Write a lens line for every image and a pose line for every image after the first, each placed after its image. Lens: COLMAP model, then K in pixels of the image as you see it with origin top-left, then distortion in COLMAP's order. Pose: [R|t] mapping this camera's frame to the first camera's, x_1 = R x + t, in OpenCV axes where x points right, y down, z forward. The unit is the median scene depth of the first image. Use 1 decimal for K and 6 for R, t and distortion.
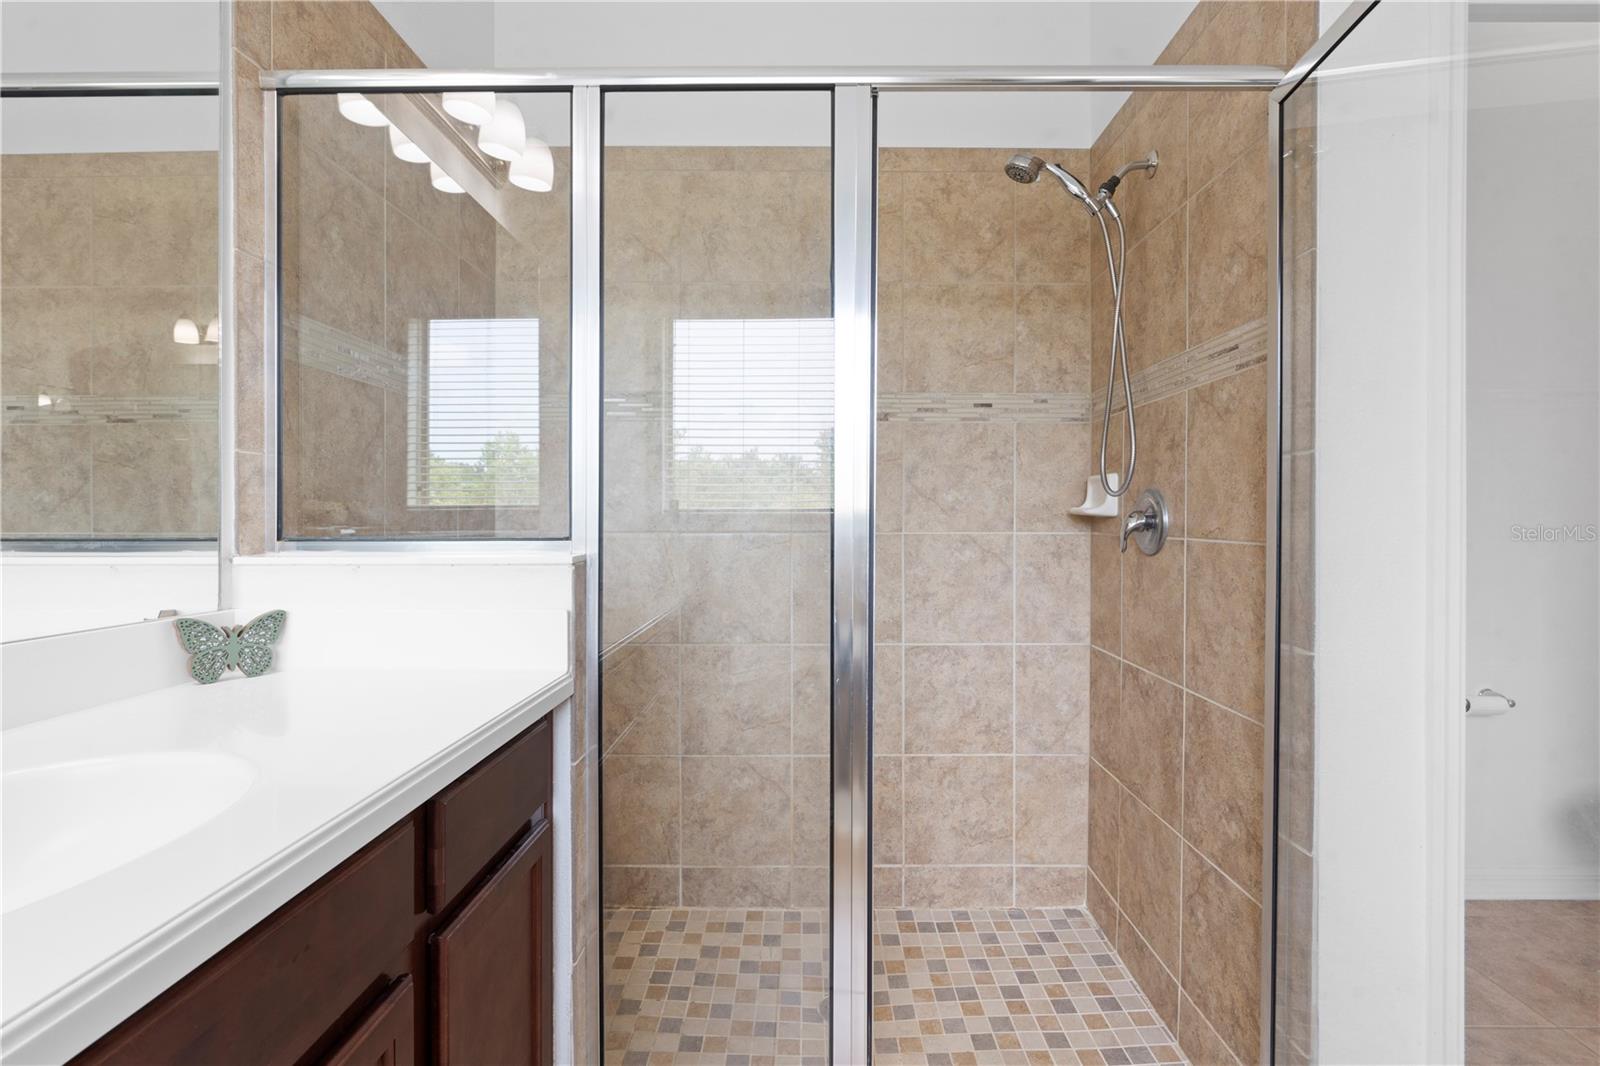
lens RADIAL K [[727.3, 0, 806.4], [0, 727.3, 520.6], [0, 0, 1]] dist [-0.007801, 0.002623]
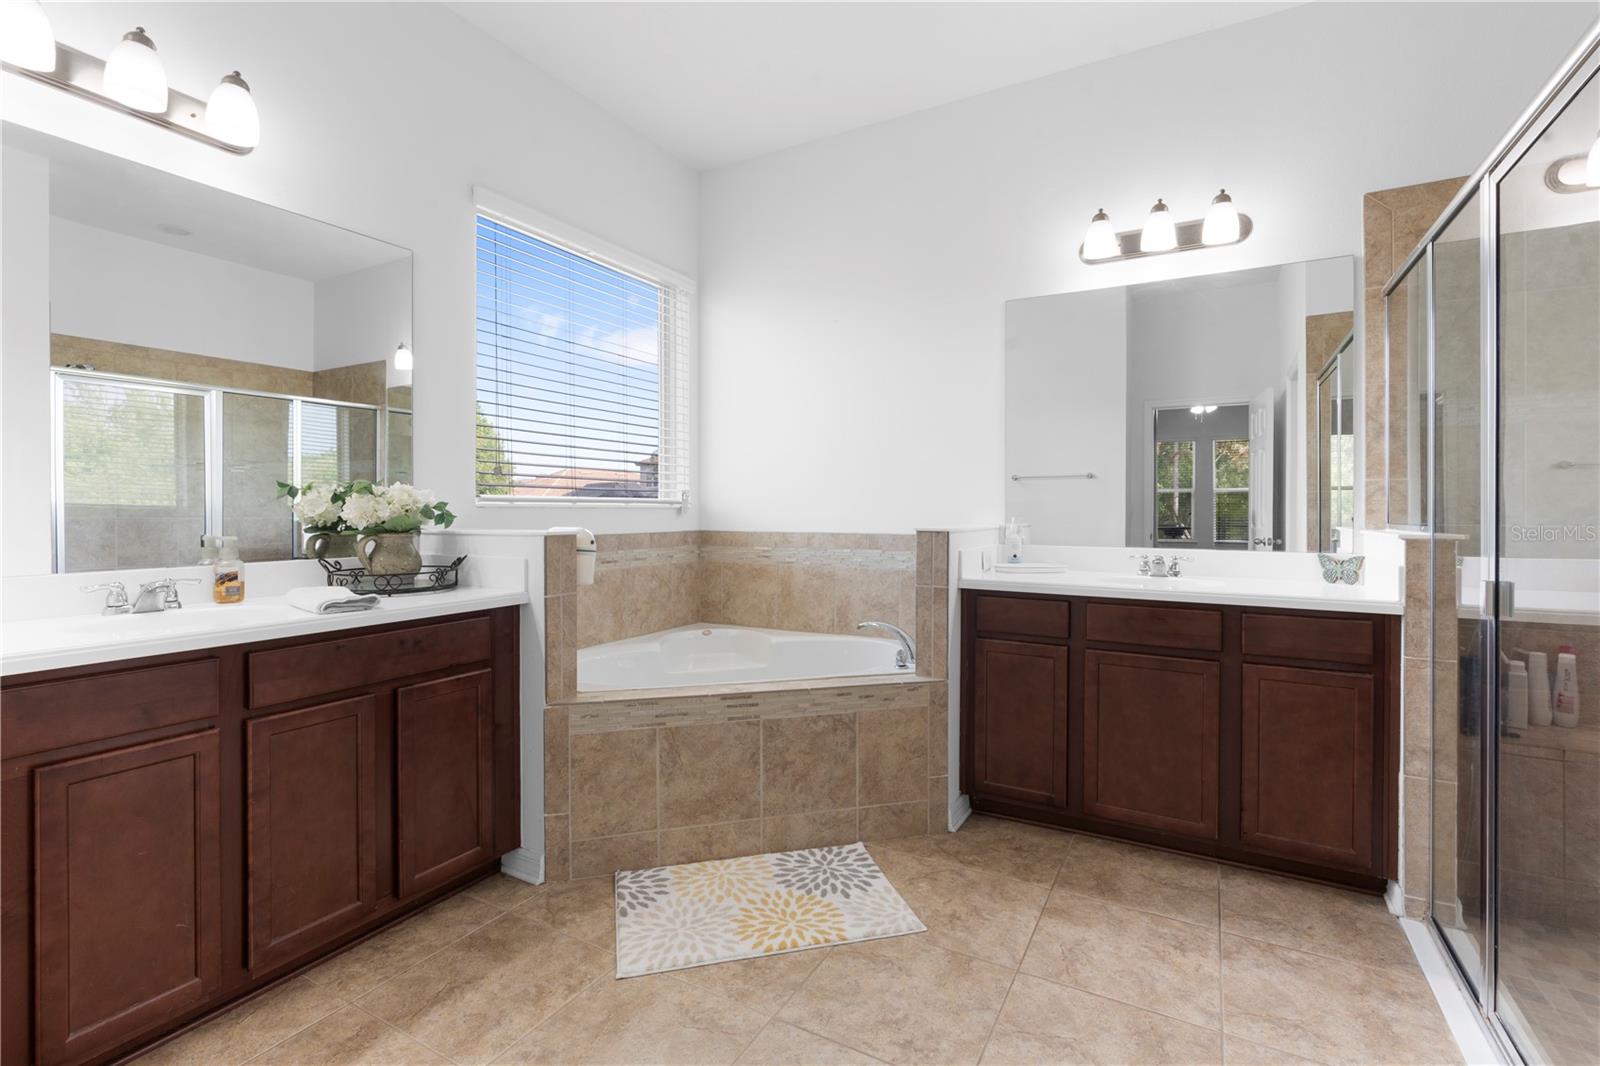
lens RADIAL K [[727.3, 0, 802.4], [0, 727.3, 518.8], [0, 0, 1]] dist [-0.007801, 0.002623]
pose [[-0.485133, 0.010883, -0.874372, 1.037596], [-0.005932, 0.999859, 0.015736, -0.002973], [0.874420, 0.012821, -0.485000, 0.331434]]
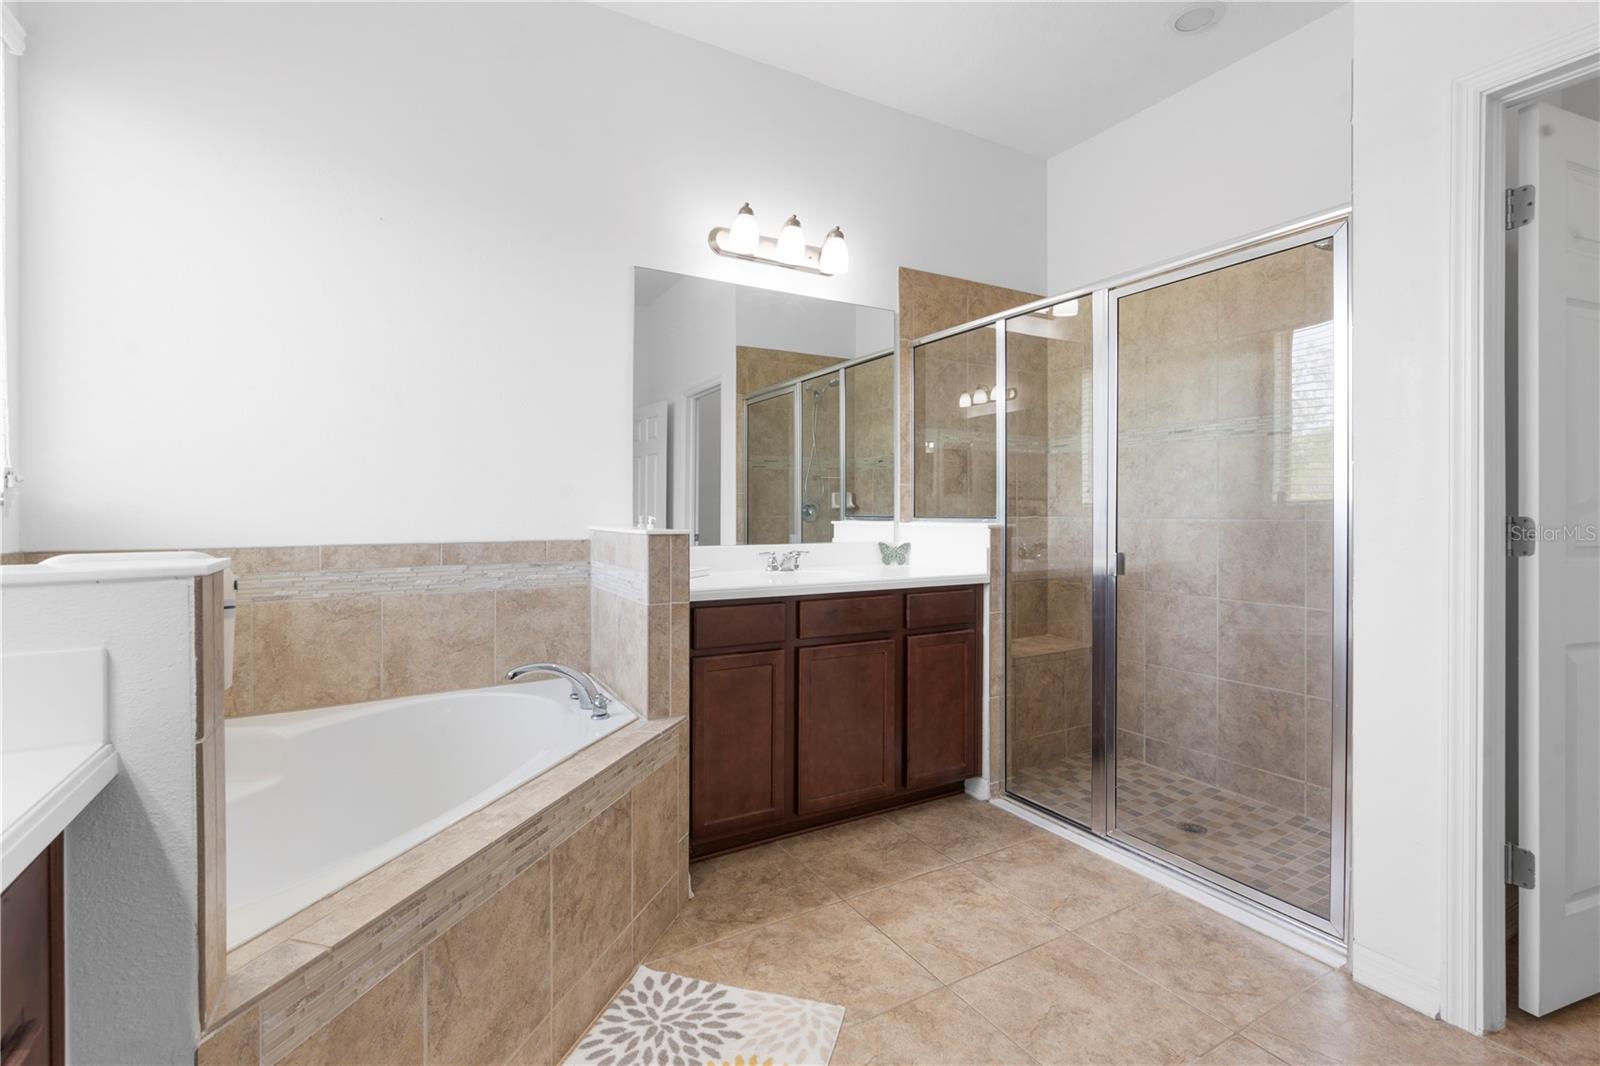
lens RADIAL K [[727.3, 0, 797.9], [0, 727.3, 520.1], [0, 0, 1]] dist [-0.007801, 0.002623]
pose [[0.503066, 0.010513, -0.864184, 0.792373], [-0.002993, 0.999941, 0.010422, 0.006518], [0.864243, -0.002656, 0.503068, -0.410229]]
